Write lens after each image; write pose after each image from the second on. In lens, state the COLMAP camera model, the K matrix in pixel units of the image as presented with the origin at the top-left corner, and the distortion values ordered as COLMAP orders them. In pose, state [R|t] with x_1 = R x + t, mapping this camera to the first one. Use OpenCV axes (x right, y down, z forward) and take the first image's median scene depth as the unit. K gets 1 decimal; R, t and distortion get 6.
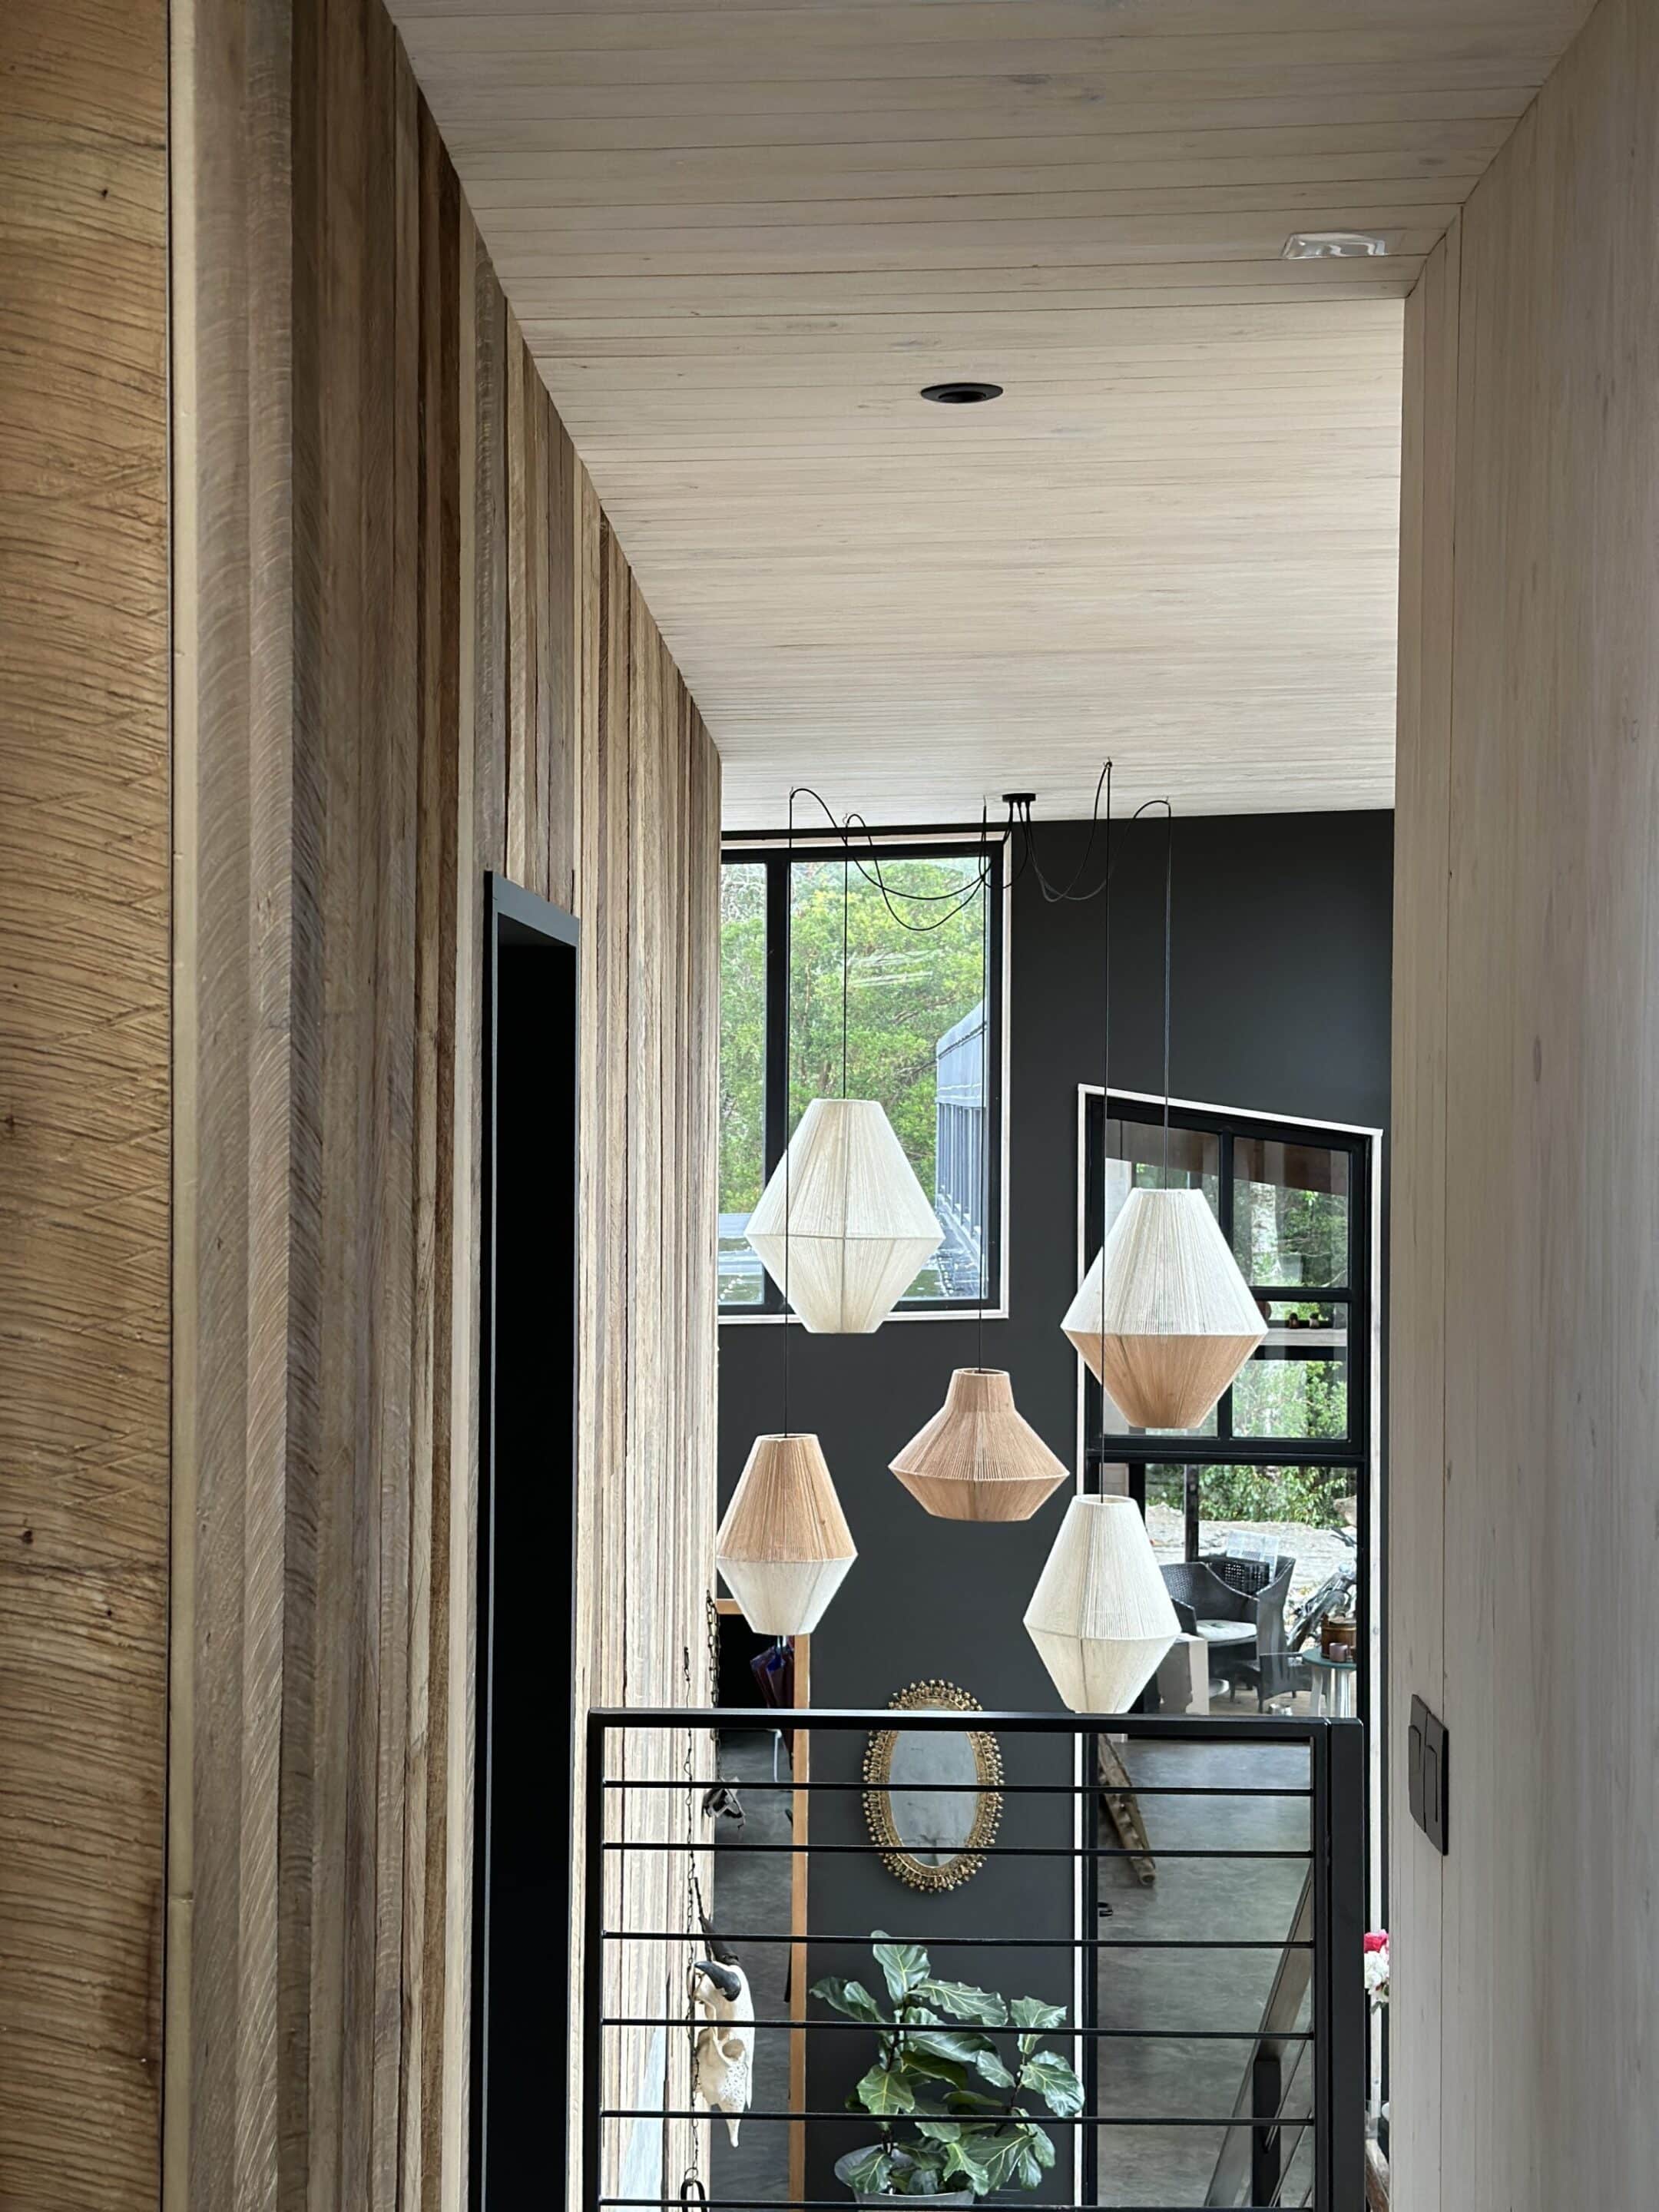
lens RADIAL K [[3067.1, 0, 829.5], [0, 3067.1, 1106.0], [0, 0, 1]] dist [0.140994, 0.003477]
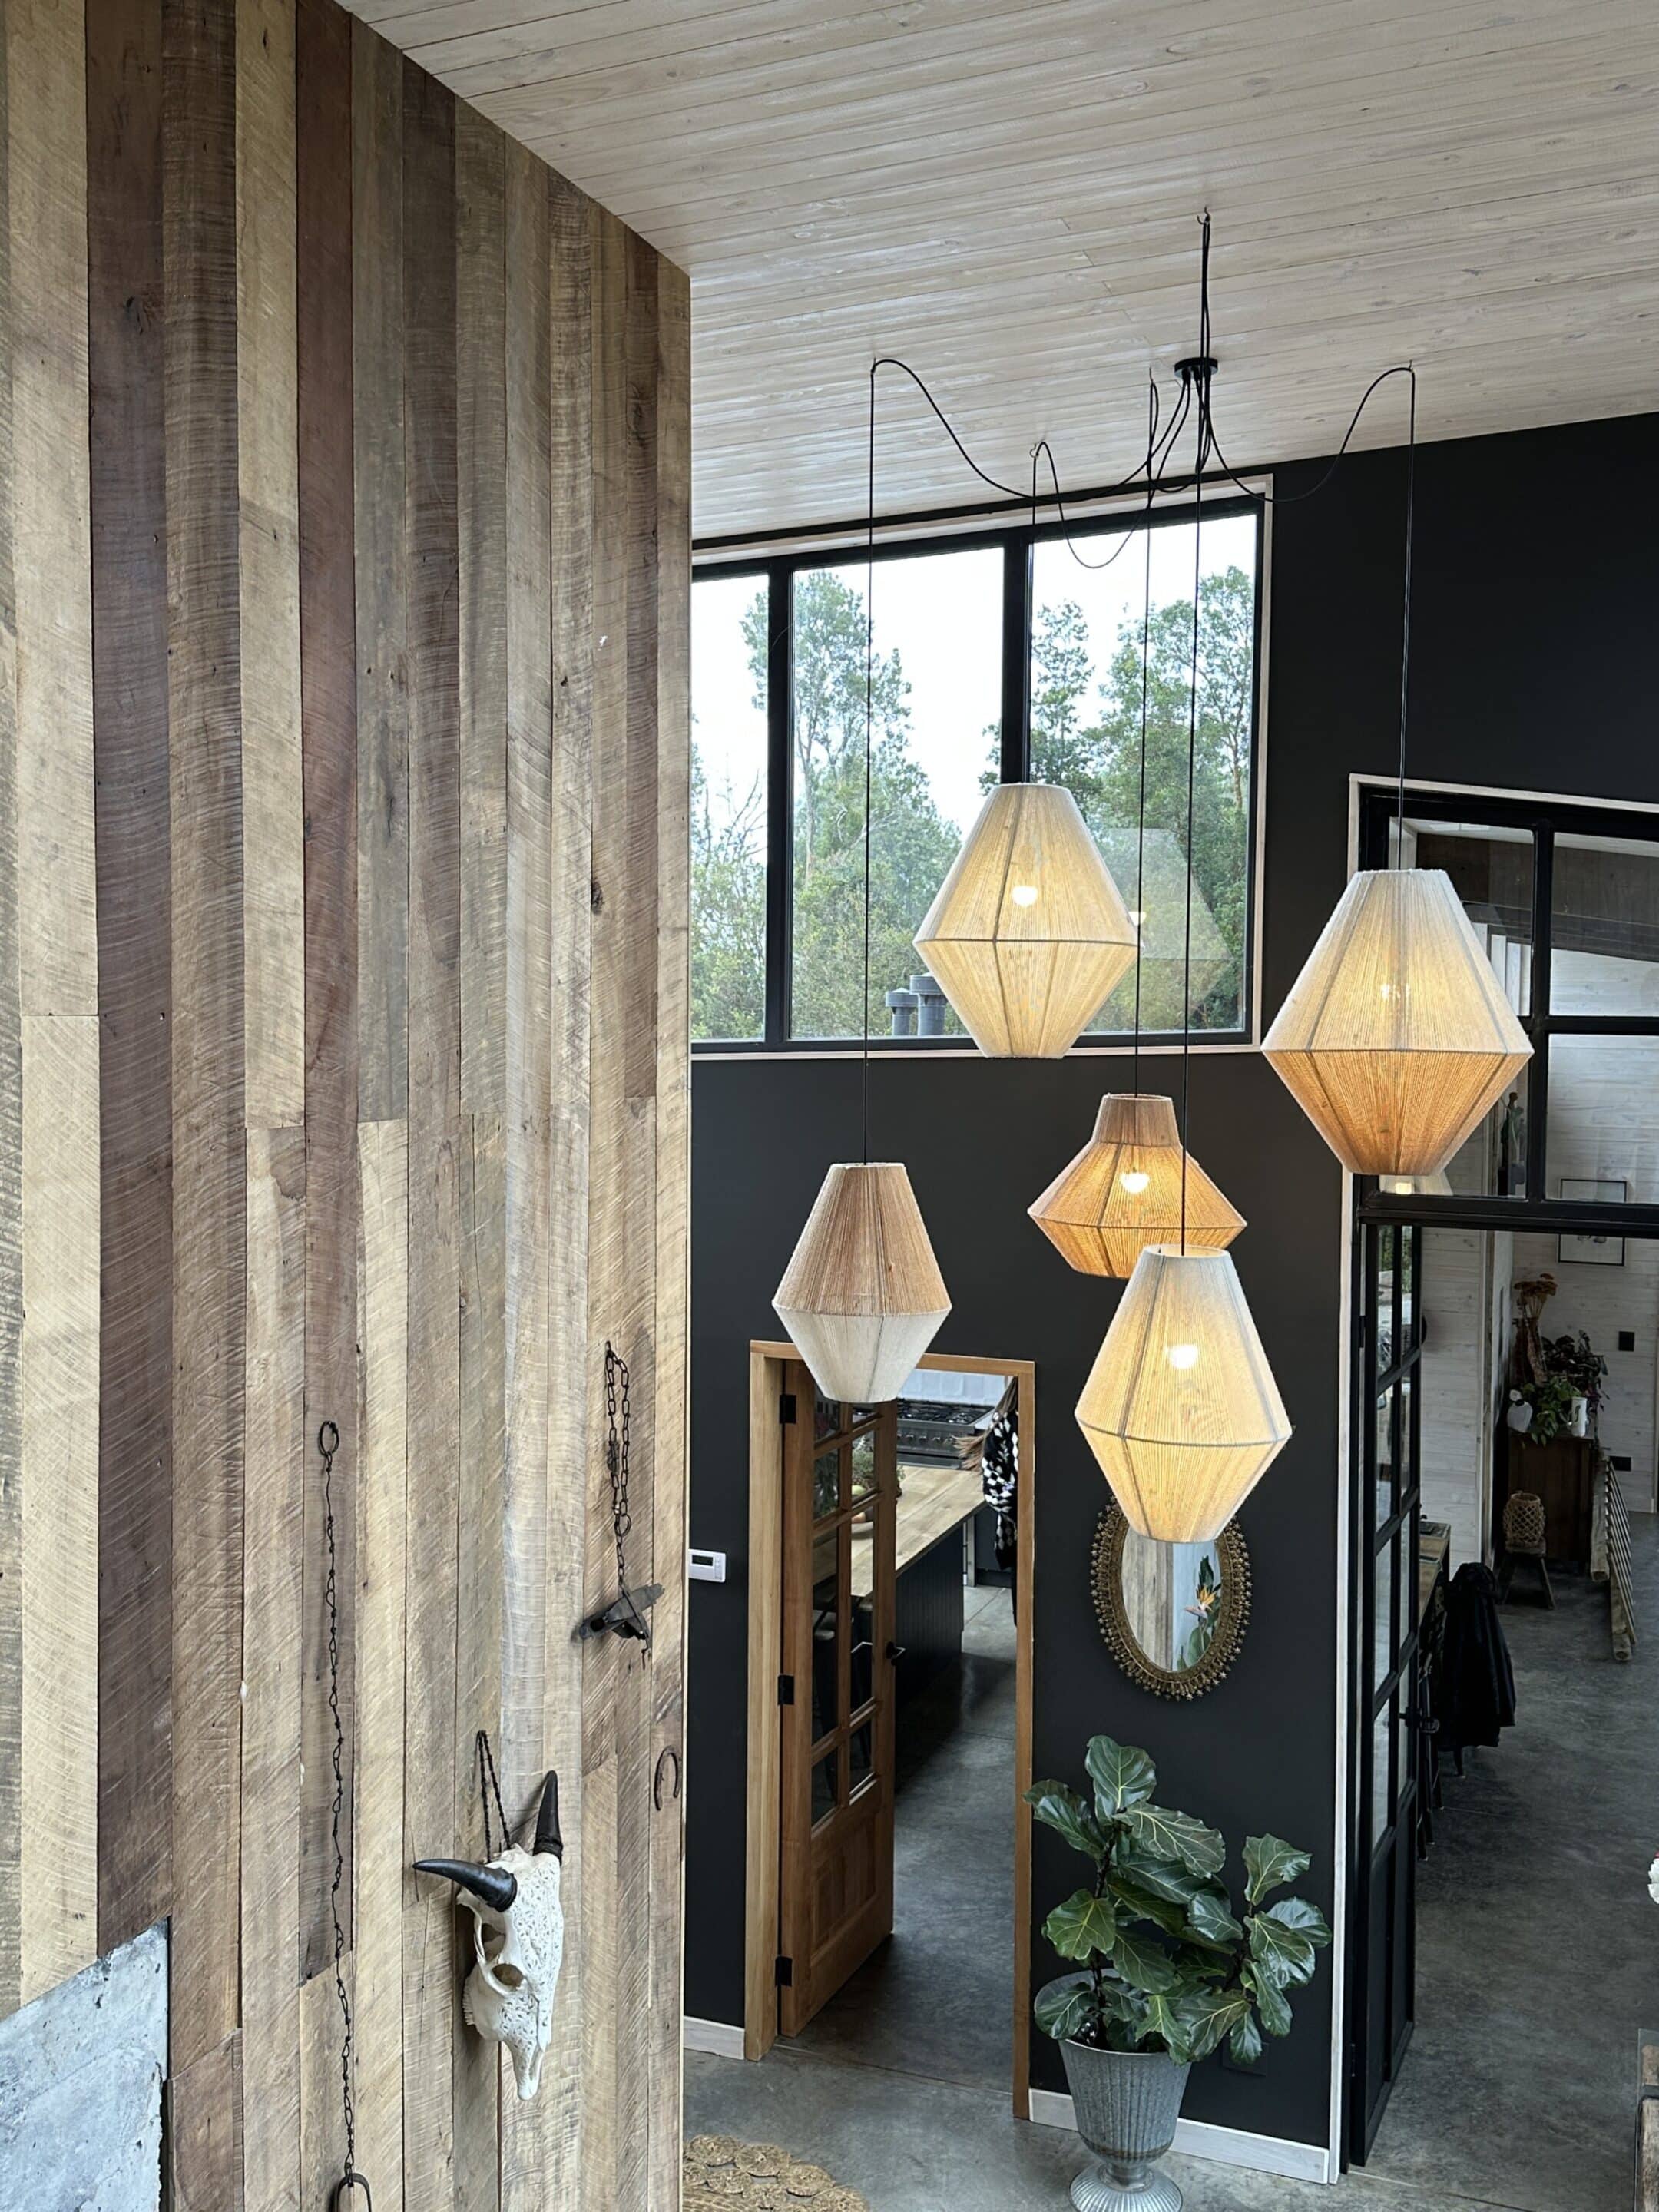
lens RADIAL K [[2026.9, 0, 835.2], [0, 2026.9, 1092.7], [0, 0, 1]] dist [0.171039, -0.349741]
pose [[0.936094, 0.012450, -0.351529, 0.152194], [0.000823, 0.999293, 0.037582, 0.060665], [0.351749, -0.035470, 0.935422, 0.436006]]
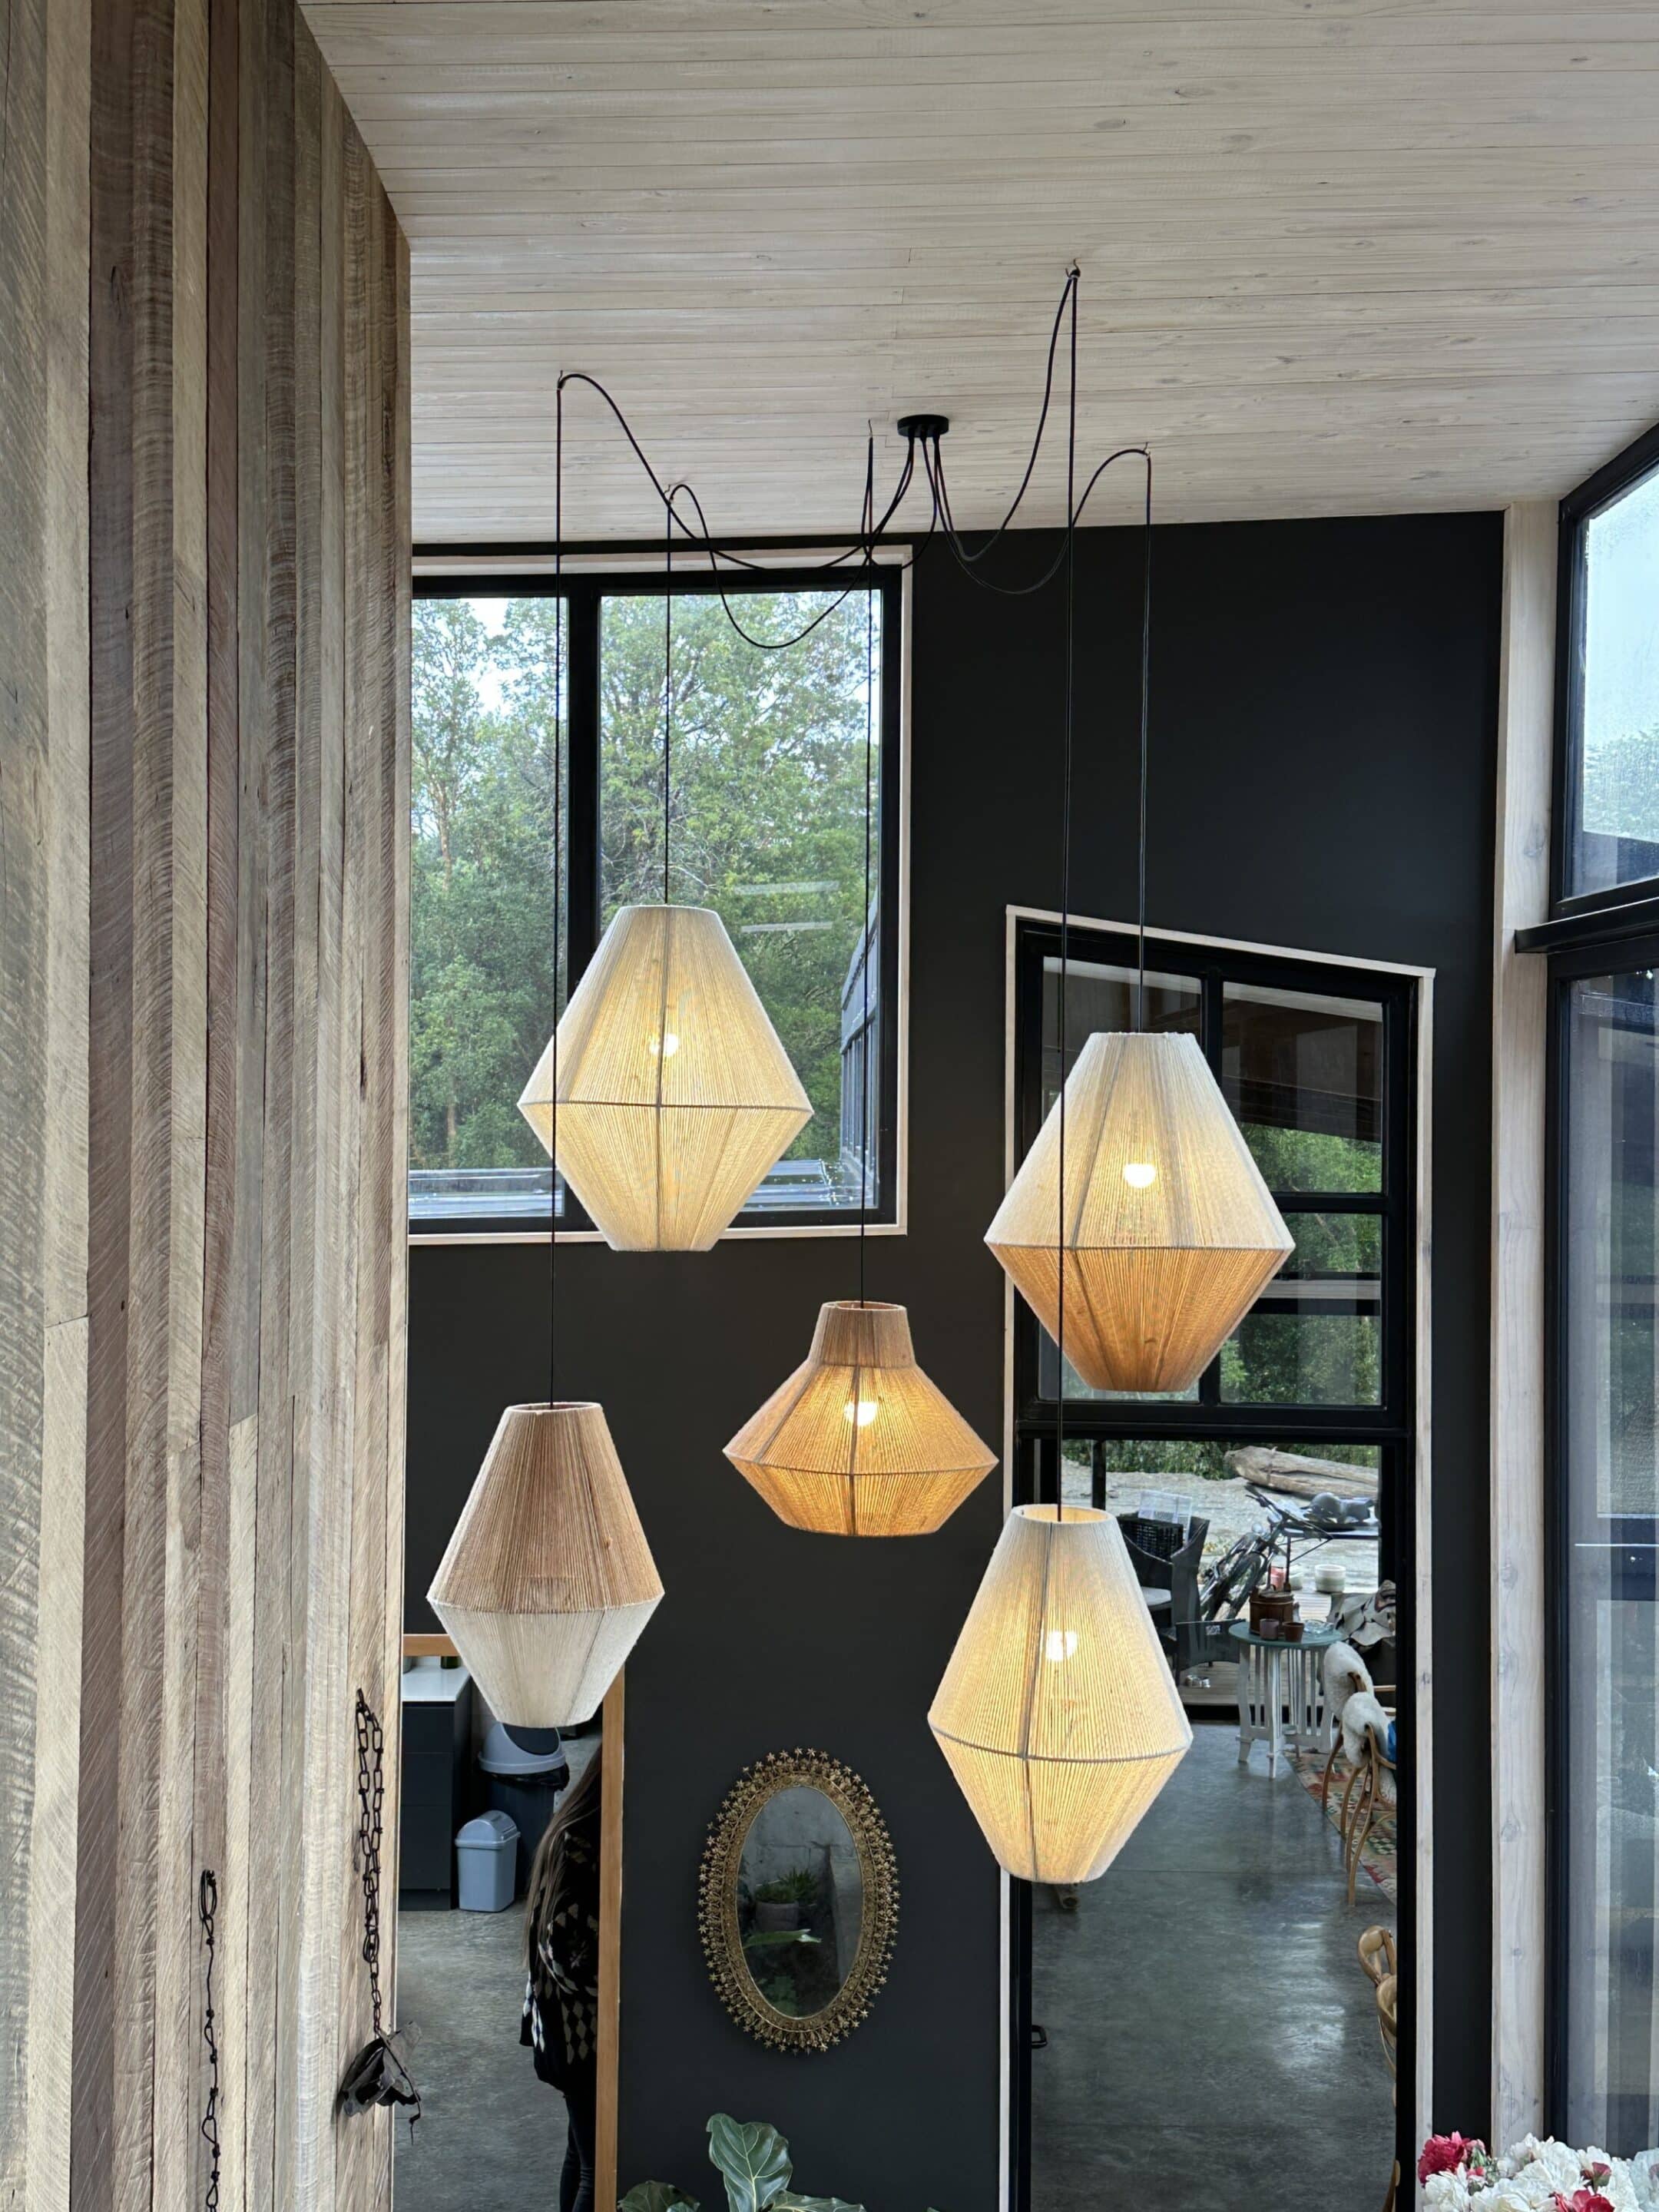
lens RADIAL K [[2539.7, 0, 829.5], [0, 2539.7, 1106.0], [0, 0, 1]] dist [0.210204, -0.511859]
pose [[0.999696, 0.001142, 0.024616, 0.026673], [-0.001058, 0.999994, -0.003429, 0.042816], [-0.024620, 0.003402, 0.999691, 0.425817]]
